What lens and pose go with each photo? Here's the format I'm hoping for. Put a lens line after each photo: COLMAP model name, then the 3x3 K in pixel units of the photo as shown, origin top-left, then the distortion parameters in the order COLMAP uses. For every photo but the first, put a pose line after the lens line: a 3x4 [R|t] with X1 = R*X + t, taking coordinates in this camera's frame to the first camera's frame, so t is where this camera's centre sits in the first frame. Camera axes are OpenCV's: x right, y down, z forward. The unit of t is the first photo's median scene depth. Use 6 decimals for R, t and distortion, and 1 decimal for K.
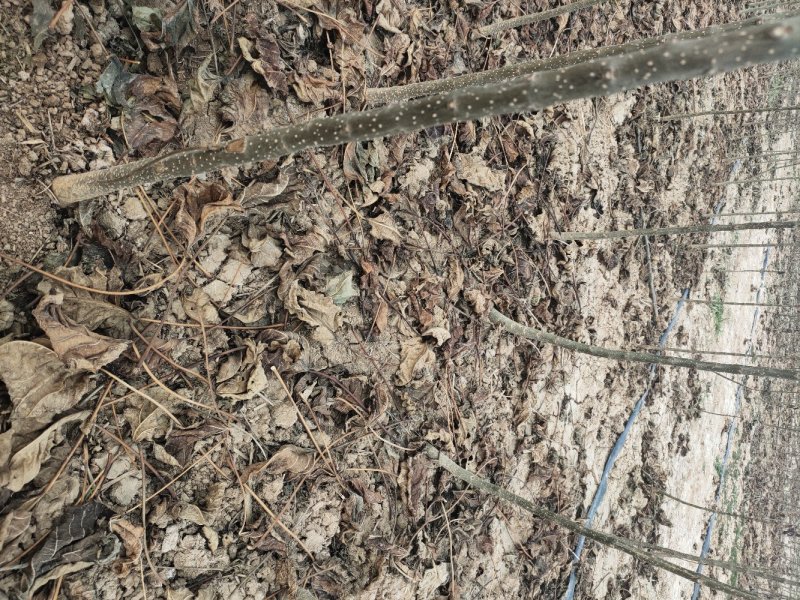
lens RADIAL K [[591.5, 0, 400.0], [0, 591.5, 300.0], [0, 0, 1]] dist [0.063575, -0.073693]
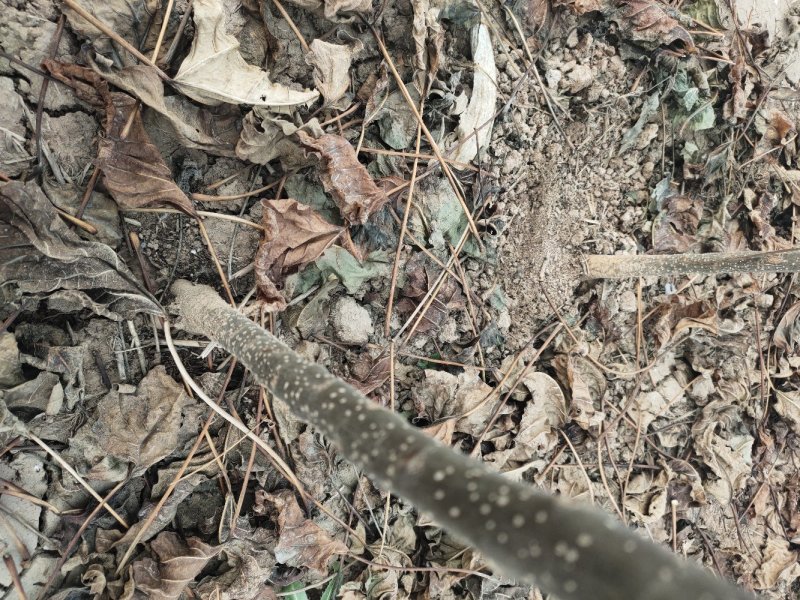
lens RADIAL K [[591.5, 0, 400.0], [0, 591.5, 300.0], [0, 0, 1]] dist [0.063575, -0.073693]
pose [[0.897885, 0.274297, -0.344331, -0.373718], [-0.362219, 0.904845, -0.223725, 0.199036], [0.250199, 0.325603, 0.911802, -0.073588]]
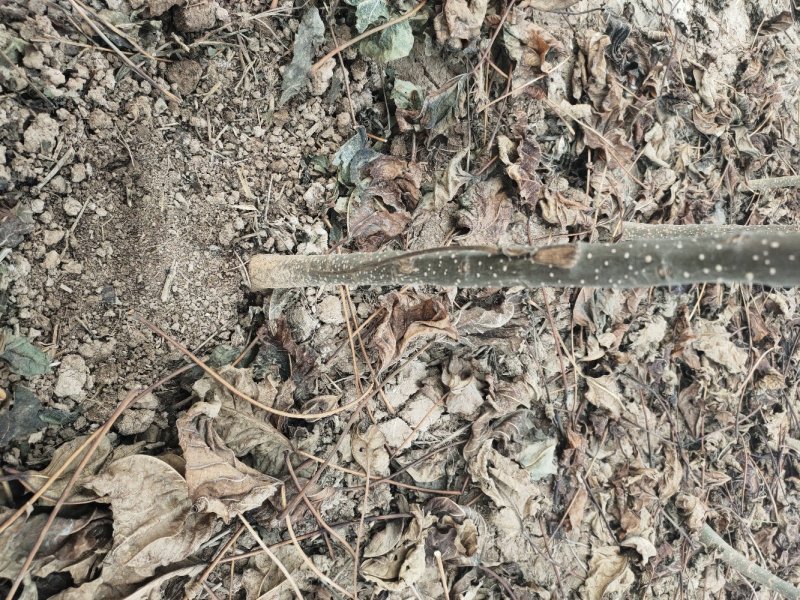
lens RADIAL K [[597.2, 0, 400.3], [0, 597.2, 303.8], [0, 0, 1]] dist [0.052525, -0.083196]
pose [[0.950226, 0.199229, -0.239537, -0.144688], [-0.244514, 0.953344, -0.177053, -0.036431], [0.193087, 0.226811, 0.954607, 0.223705]]
